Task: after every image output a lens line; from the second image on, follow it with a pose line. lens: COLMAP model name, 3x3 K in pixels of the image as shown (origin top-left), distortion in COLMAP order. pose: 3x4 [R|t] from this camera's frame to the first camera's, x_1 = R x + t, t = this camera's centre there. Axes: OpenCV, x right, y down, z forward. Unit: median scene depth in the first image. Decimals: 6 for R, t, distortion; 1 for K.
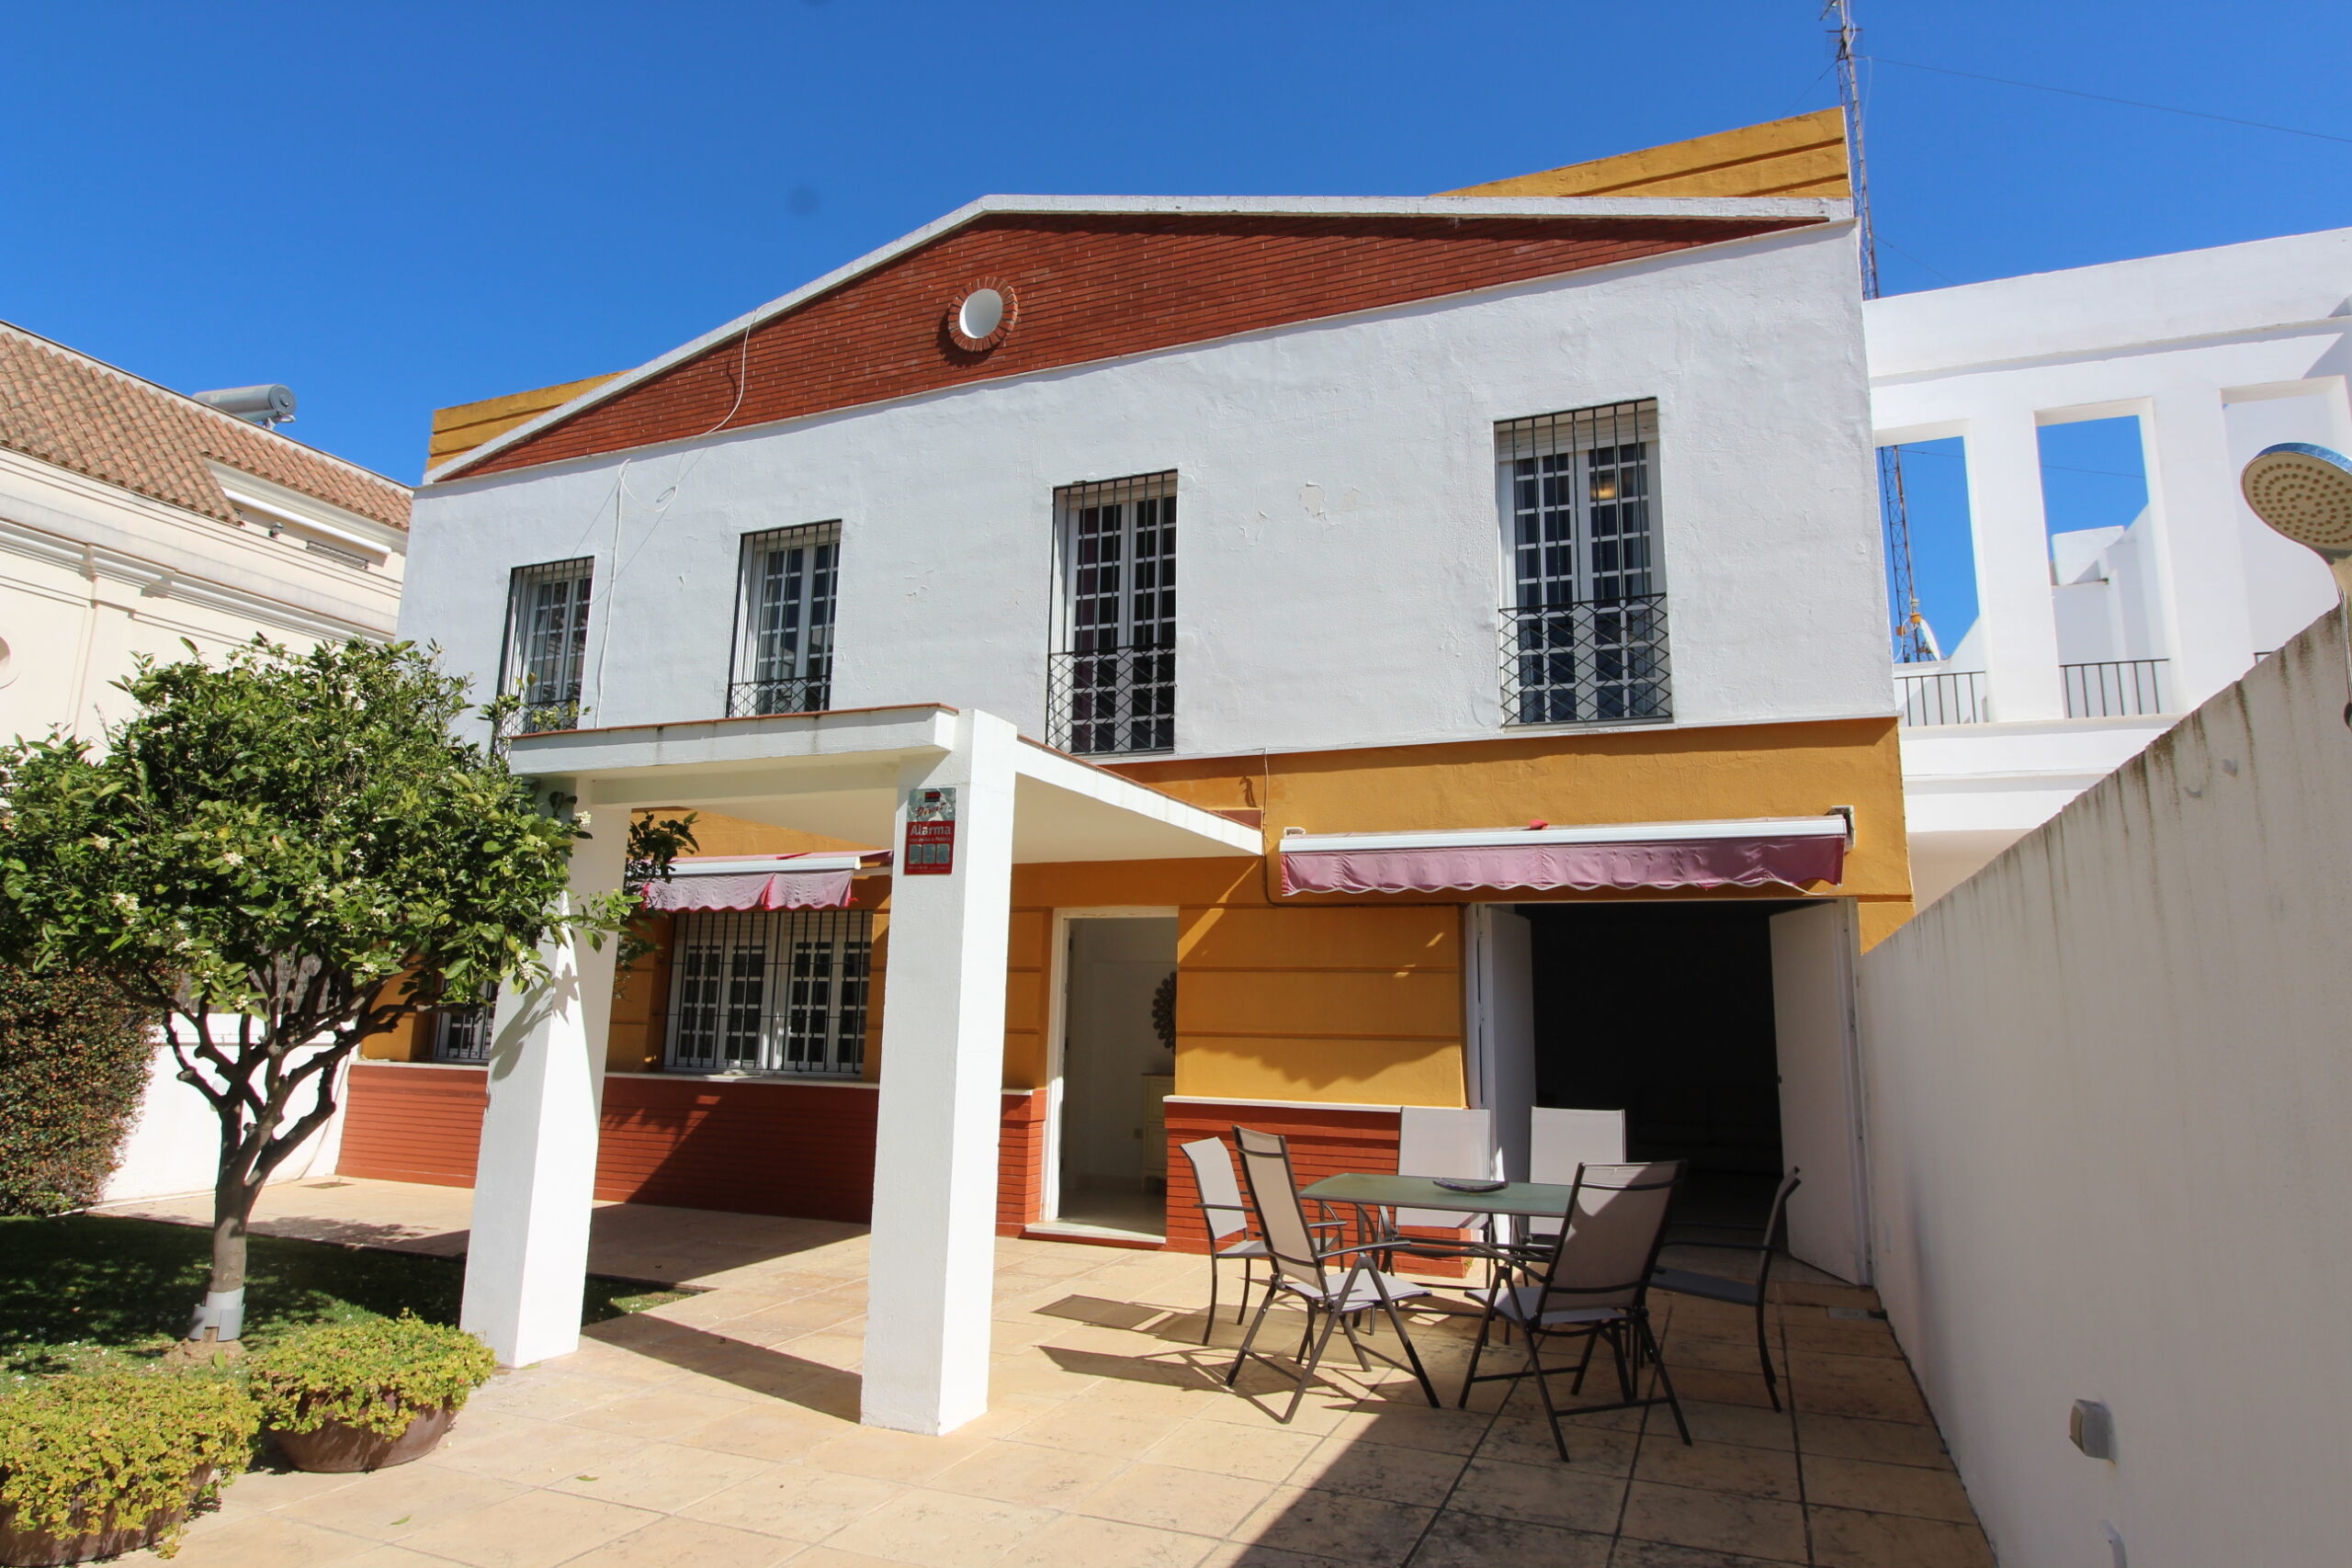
lens RADIAL K [[1339.1, 0, 1193.9], [0, 1339.1, 772.3], [0, 0, 1]] dist [-0.000796, -0.005728]
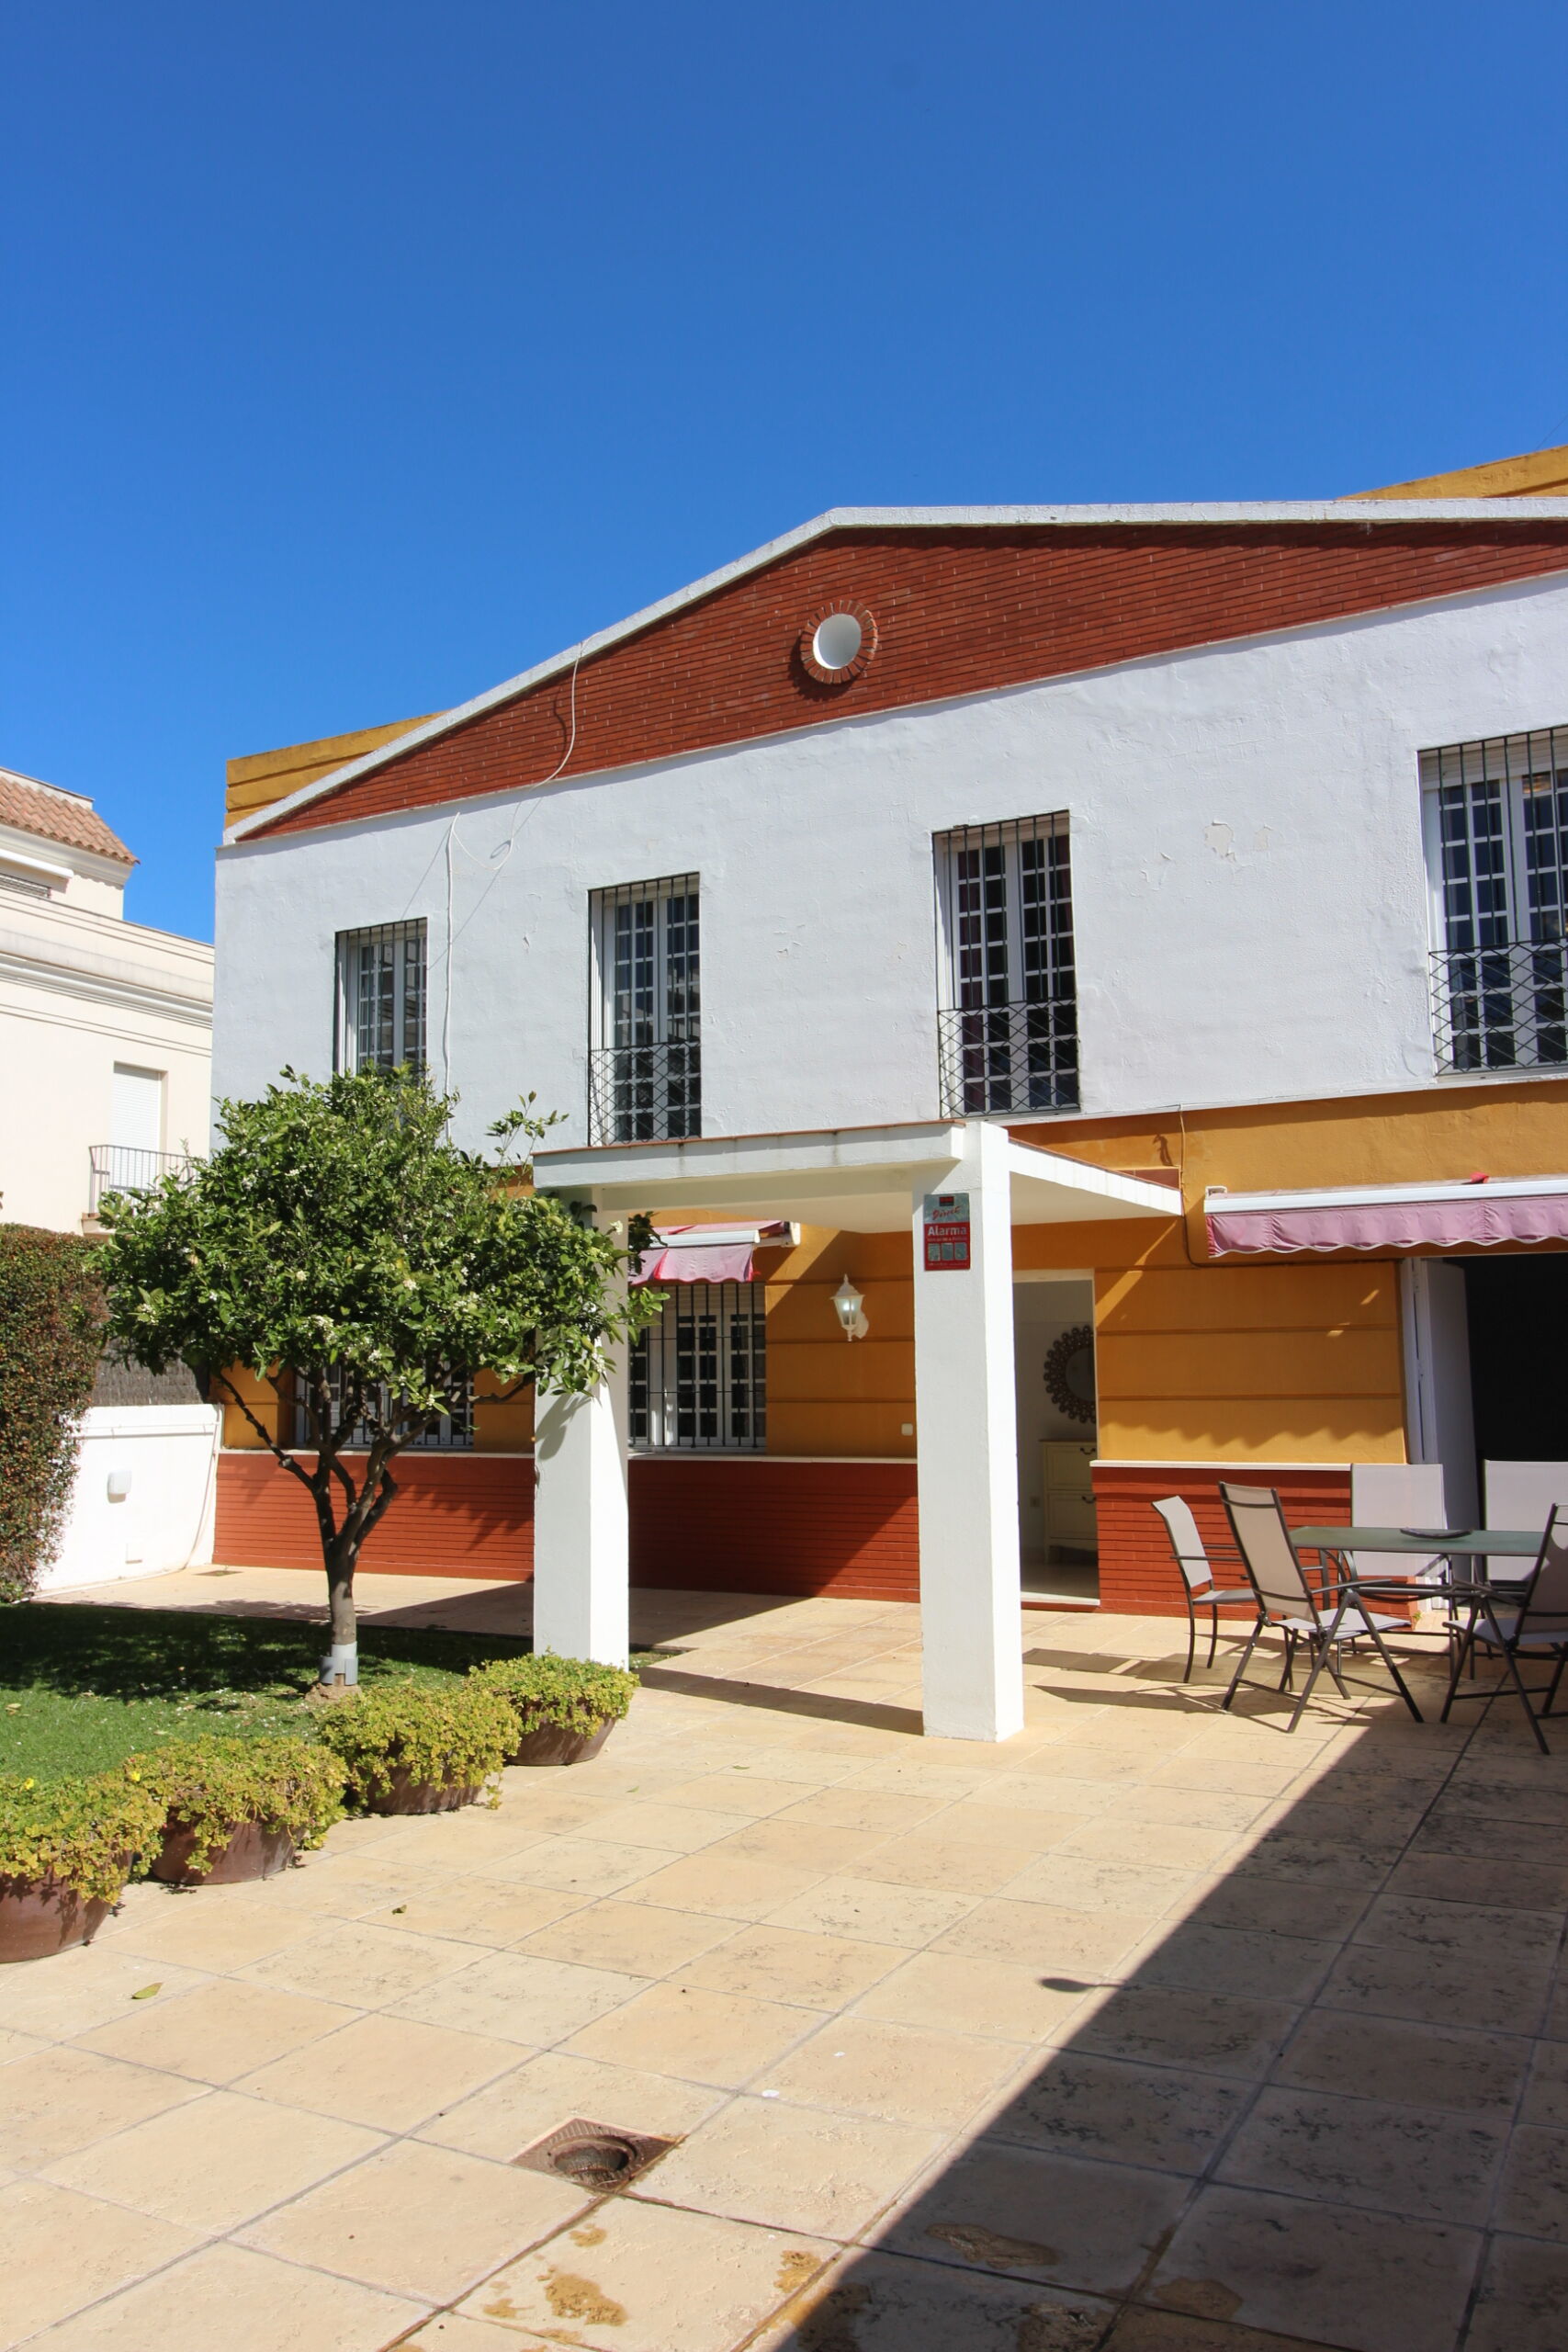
lens RADIAL K [[1770.1, 0, 766.6], [0, 1770.1, 1176.7], [0, 0, 1]] dist [0.006093, 0.002617]
pose [[0.994522, -0.041712, -0.095849, -0.125836], [0.048429, 0.996451, 0.068855, -0.069906], [0.092637, -0.073120, 0.993012, -0.308766]]
